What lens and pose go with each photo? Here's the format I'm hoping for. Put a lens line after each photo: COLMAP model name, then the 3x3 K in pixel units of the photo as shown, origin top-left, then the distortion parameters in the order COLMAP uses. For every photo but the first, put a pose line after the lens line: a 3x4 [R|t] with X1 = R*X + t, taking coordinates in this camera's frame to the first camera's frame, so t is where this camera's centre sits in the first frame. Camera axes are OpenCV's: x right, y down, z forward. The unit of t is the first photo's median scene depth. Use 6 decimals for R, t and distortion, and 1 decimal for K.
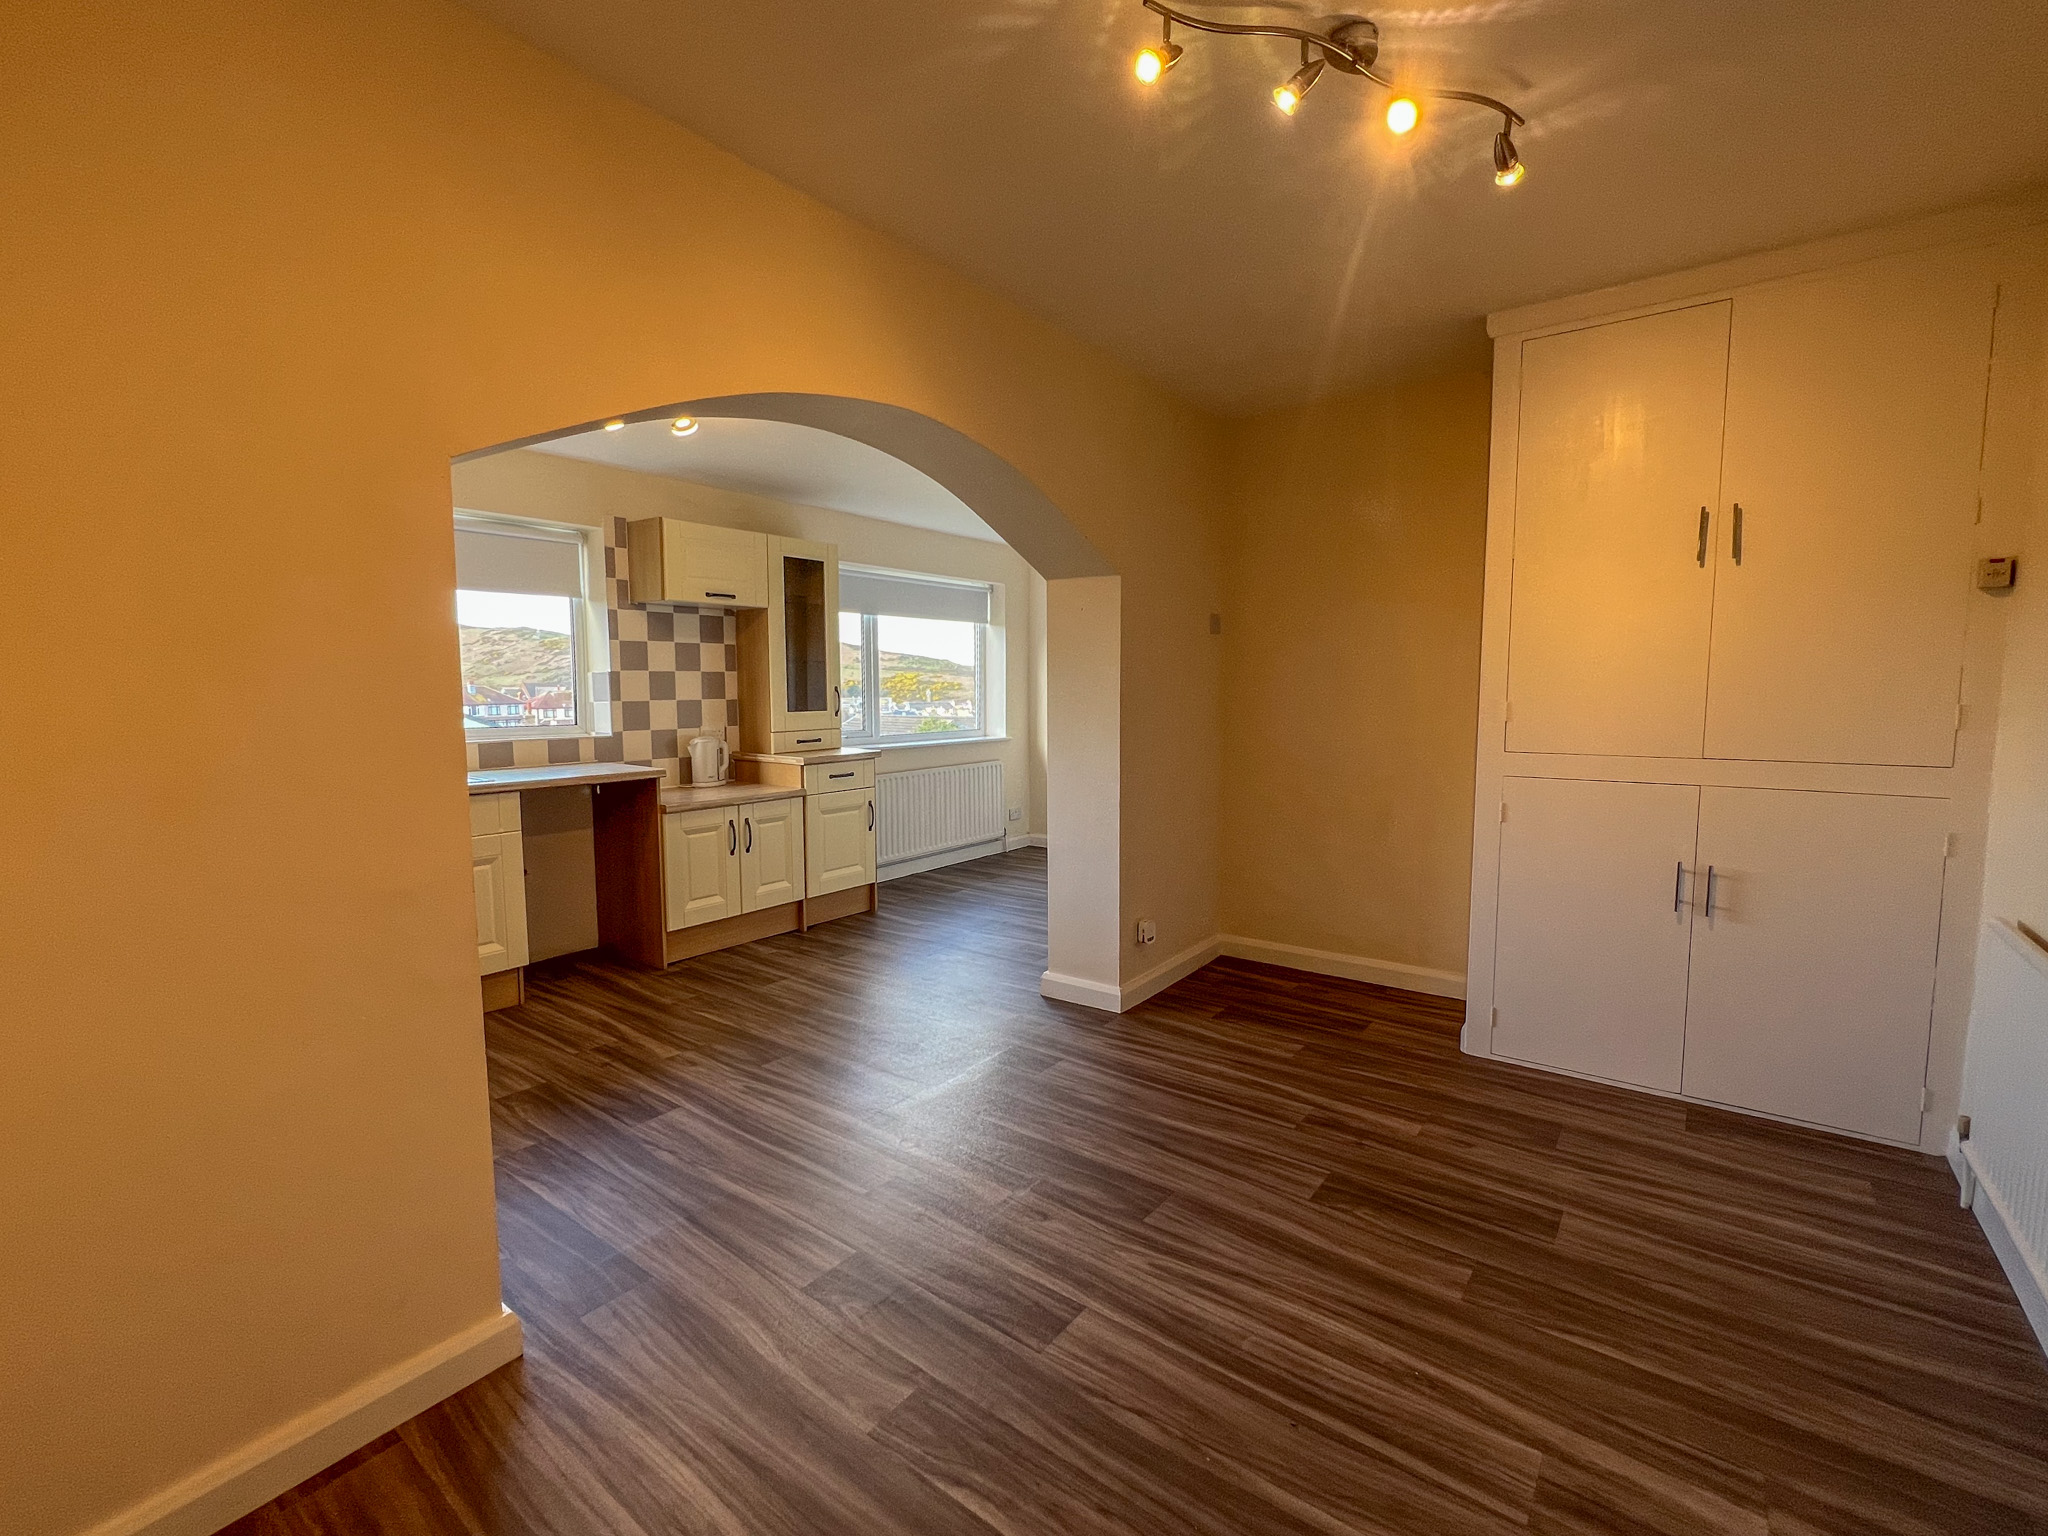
lens RADIAL K [[884.3, 0, 1022.5], [0, 884.3, 765.6], [0, 0, 1]] dist [-0.001169, -0.000145]
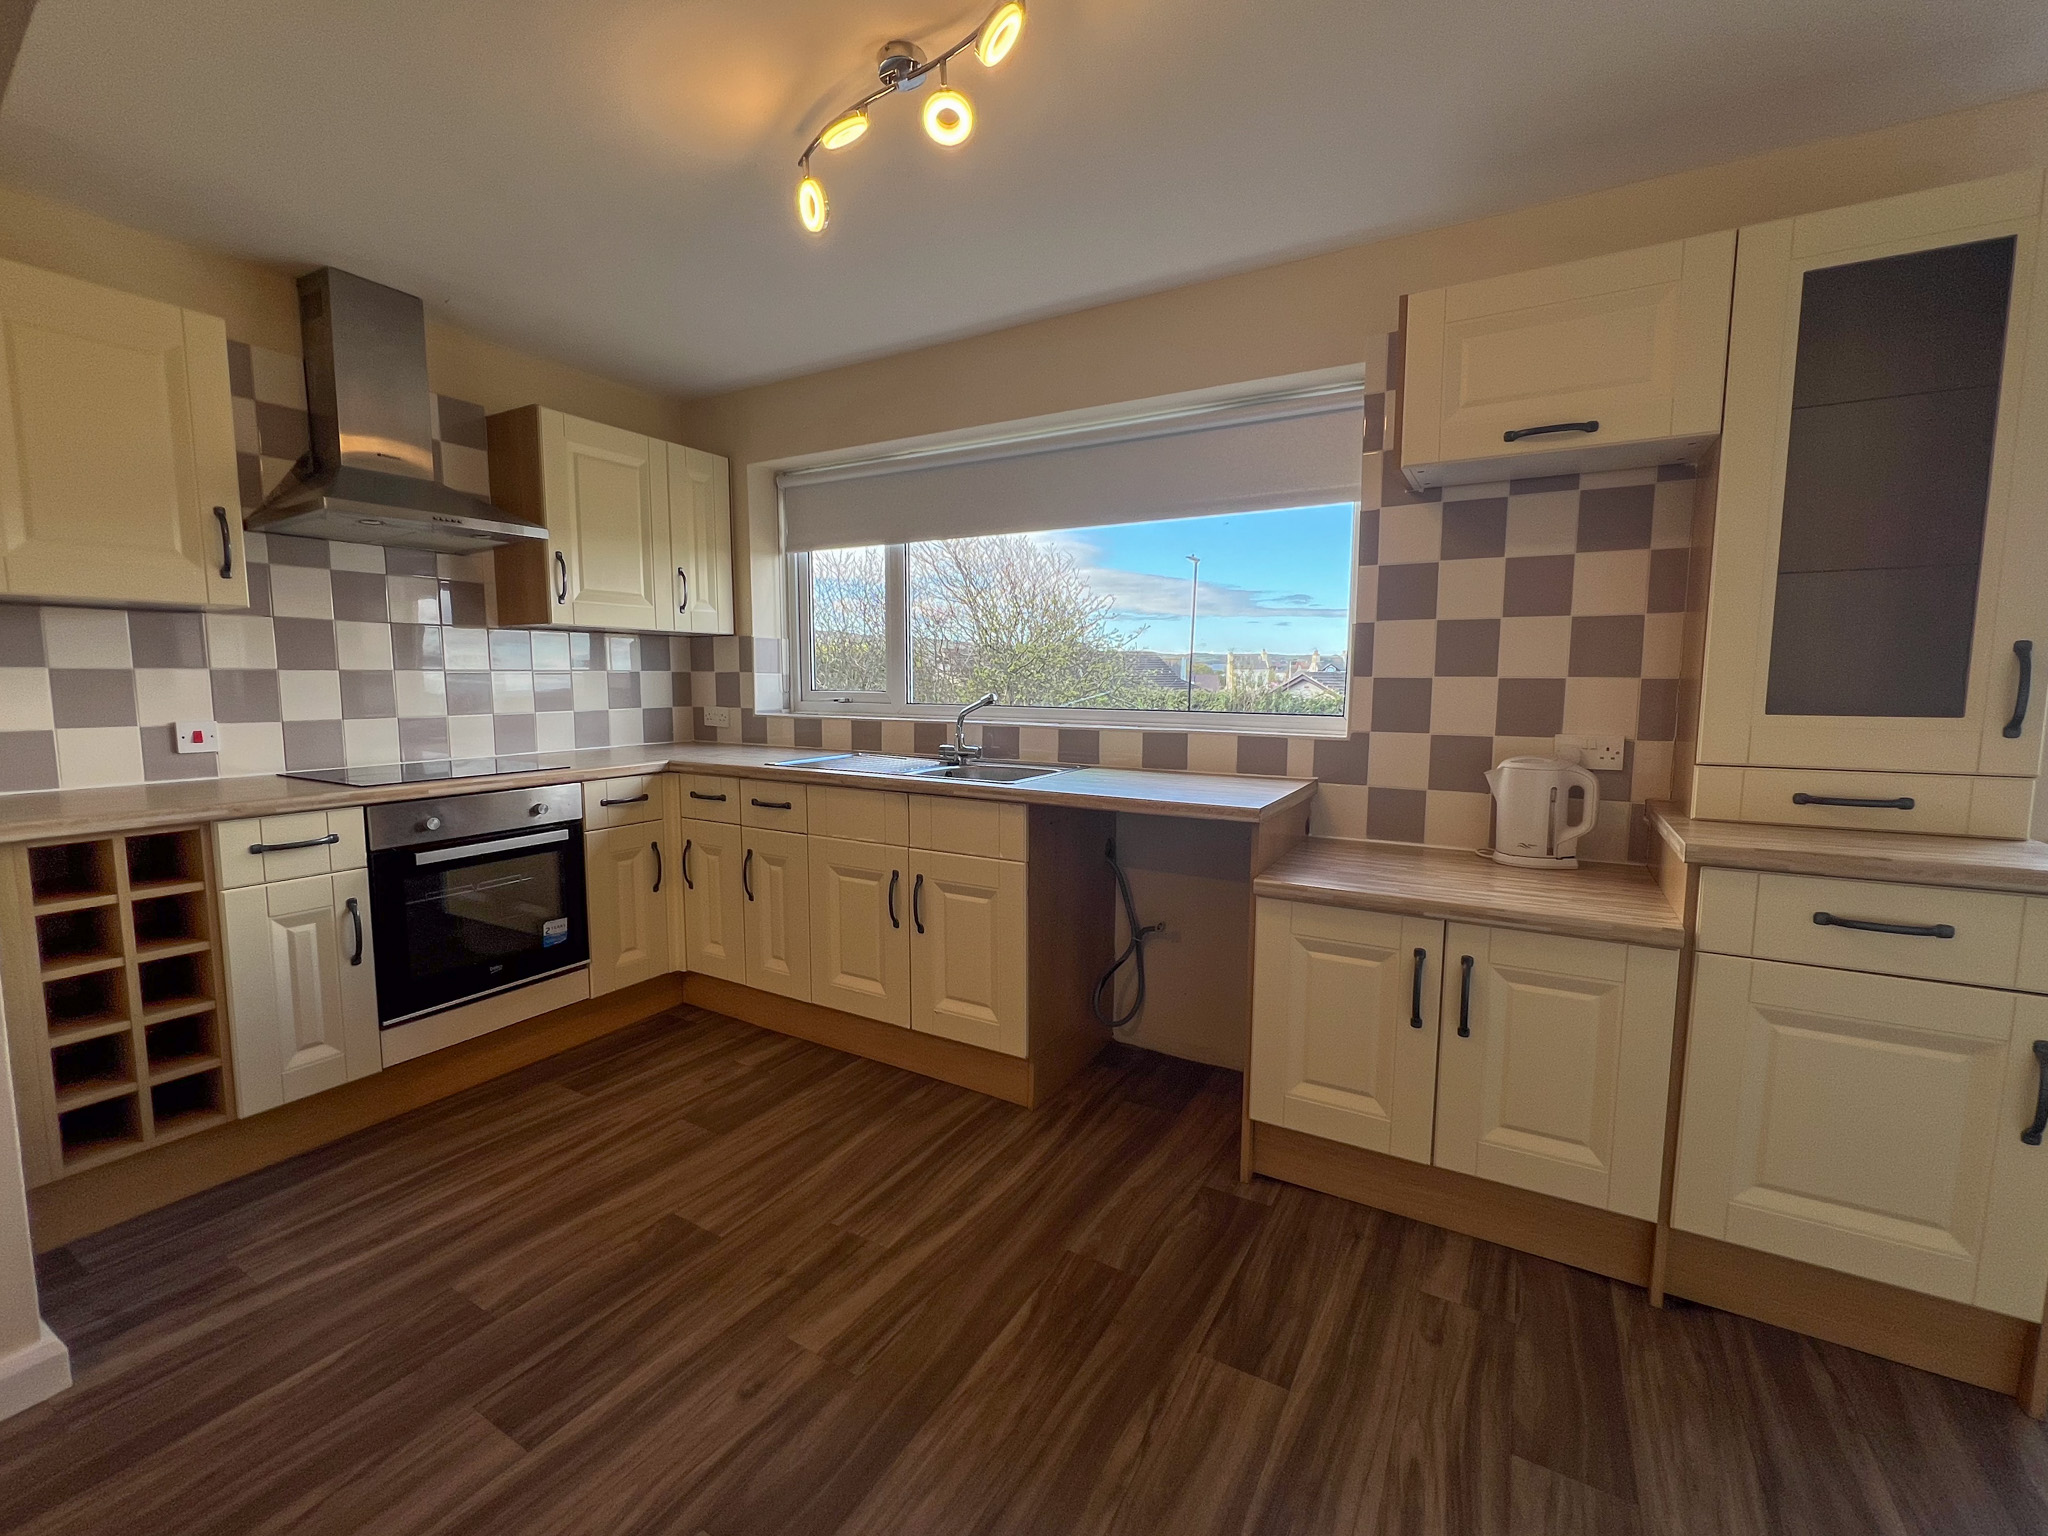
lens RADIAL K [[861.6, 0, 1018.0], [0, 861.6, 768.7], [0, 0, 1]] dist [-0.002350, -0.000044]
pose [[0.114616, 0.108638, -0.987452, 0.052893], [-0.094606, 0.990678, 0.098011, -0.044687], [0.988895, 0.082185, 0.123825, 0.669327]]
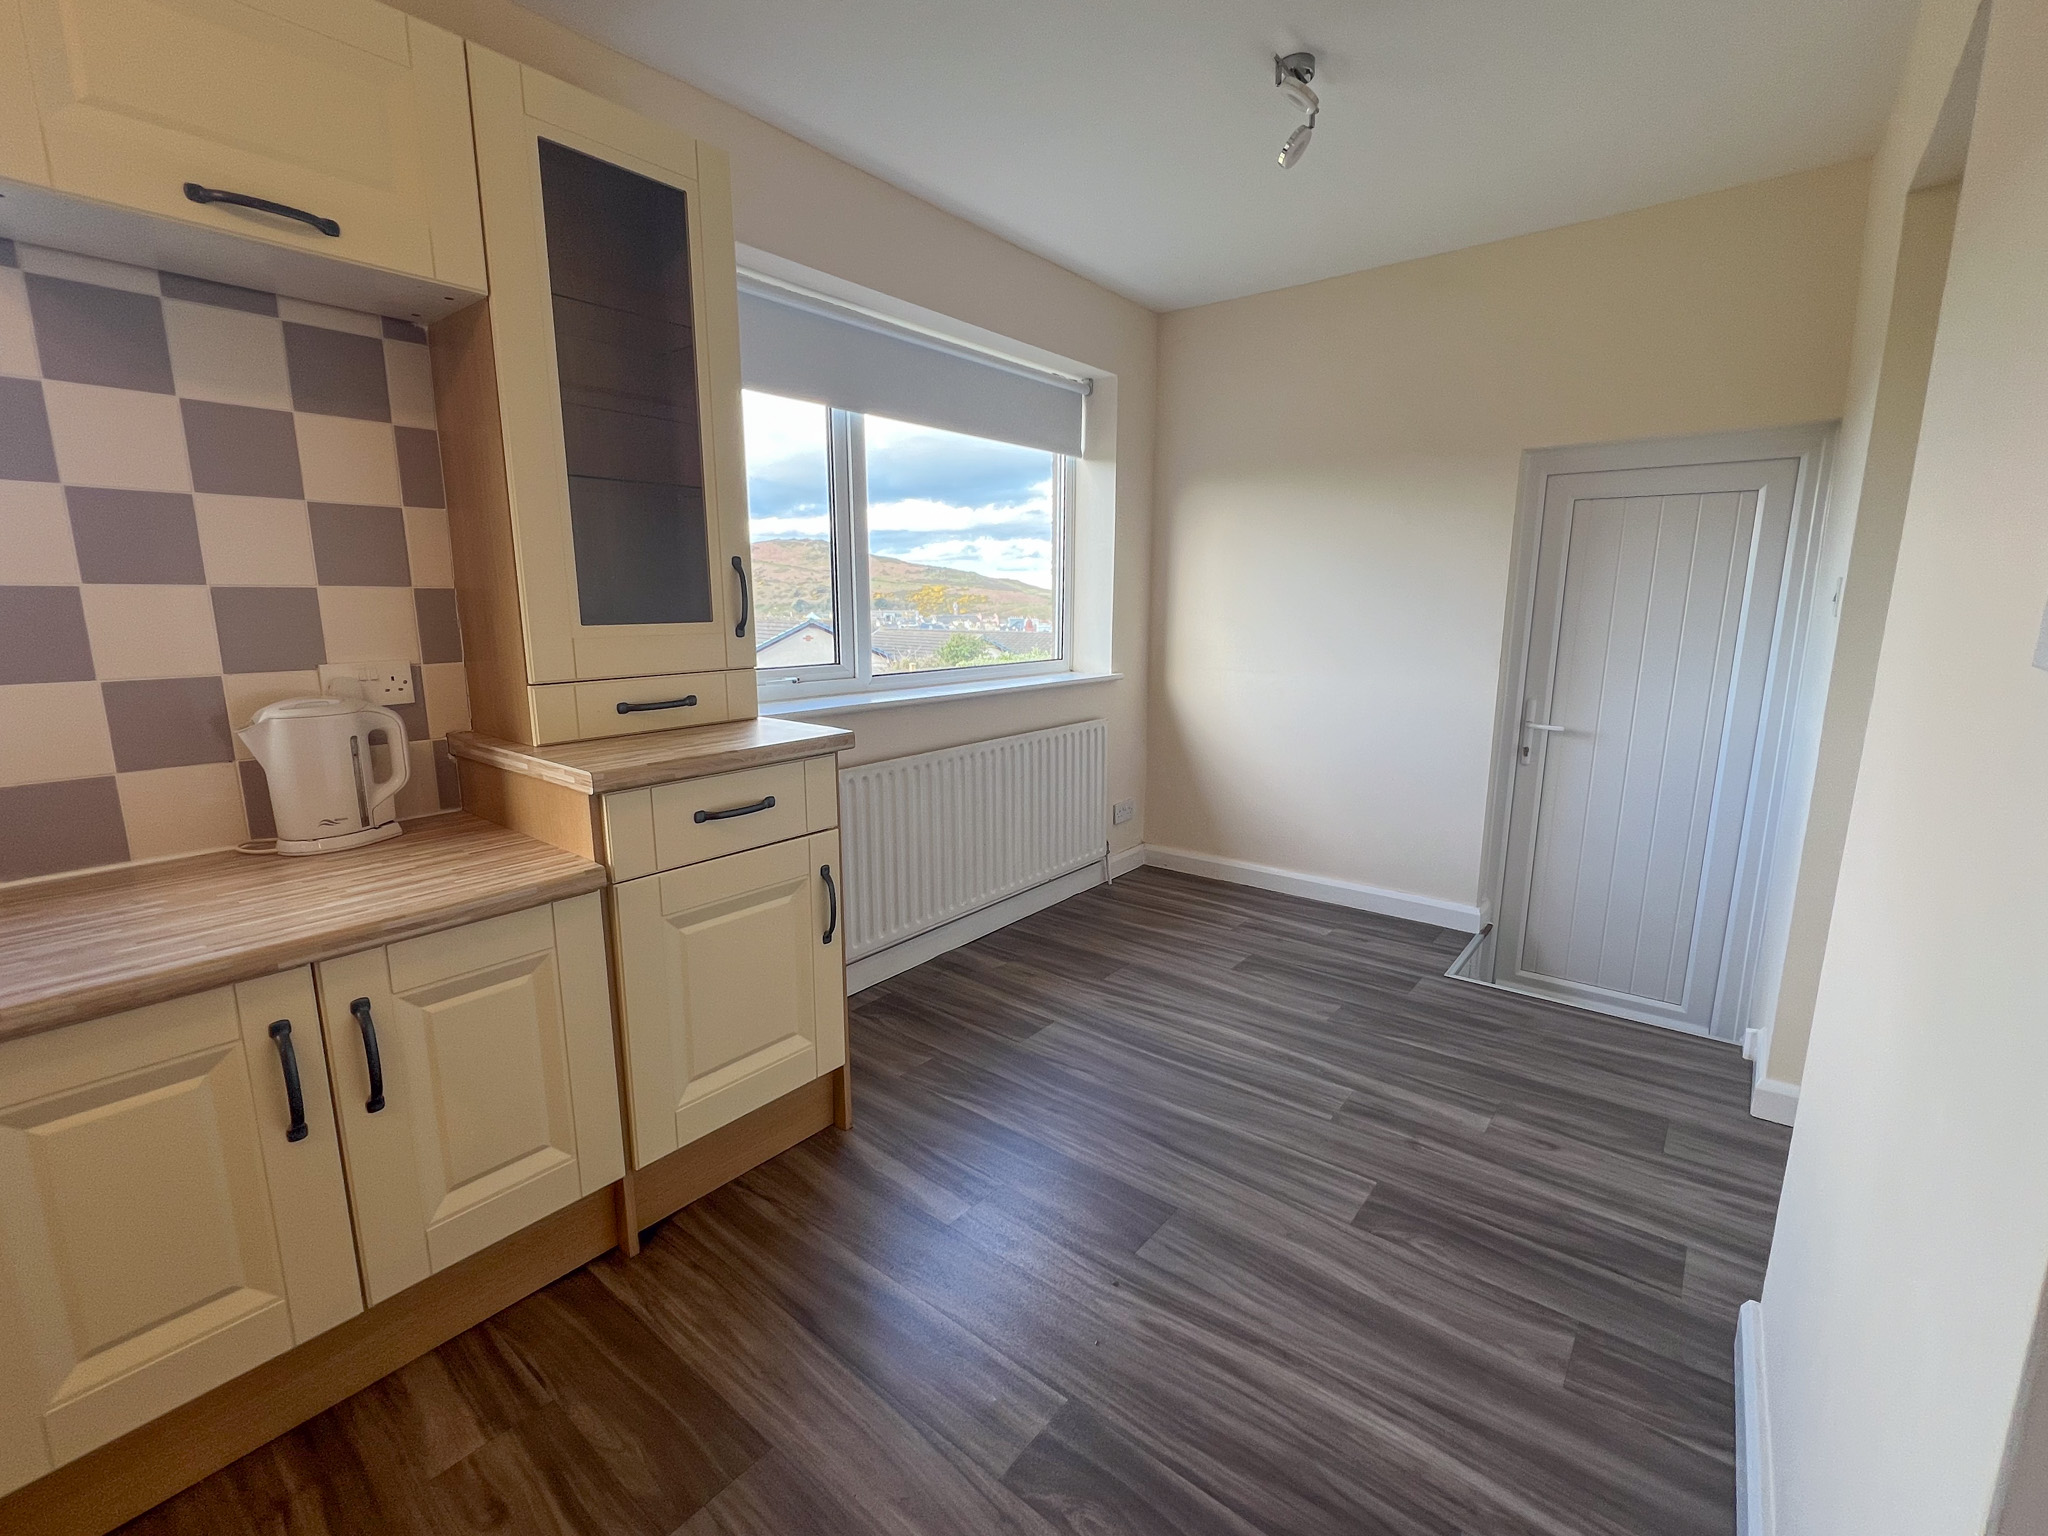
lens RADIAL K [[884.3, 0, 1022.5], [0, 884.3, 765.6], [0, 0, 1]] dist [-0.001169, -0.000145]
pose [[0.999505, 0.010416, -0.029700, -0.082649], [-0.007518, 0.995347, 0.096058, -0.041075], [0.030563, -0.095787, 0.994933, 0.668693]]
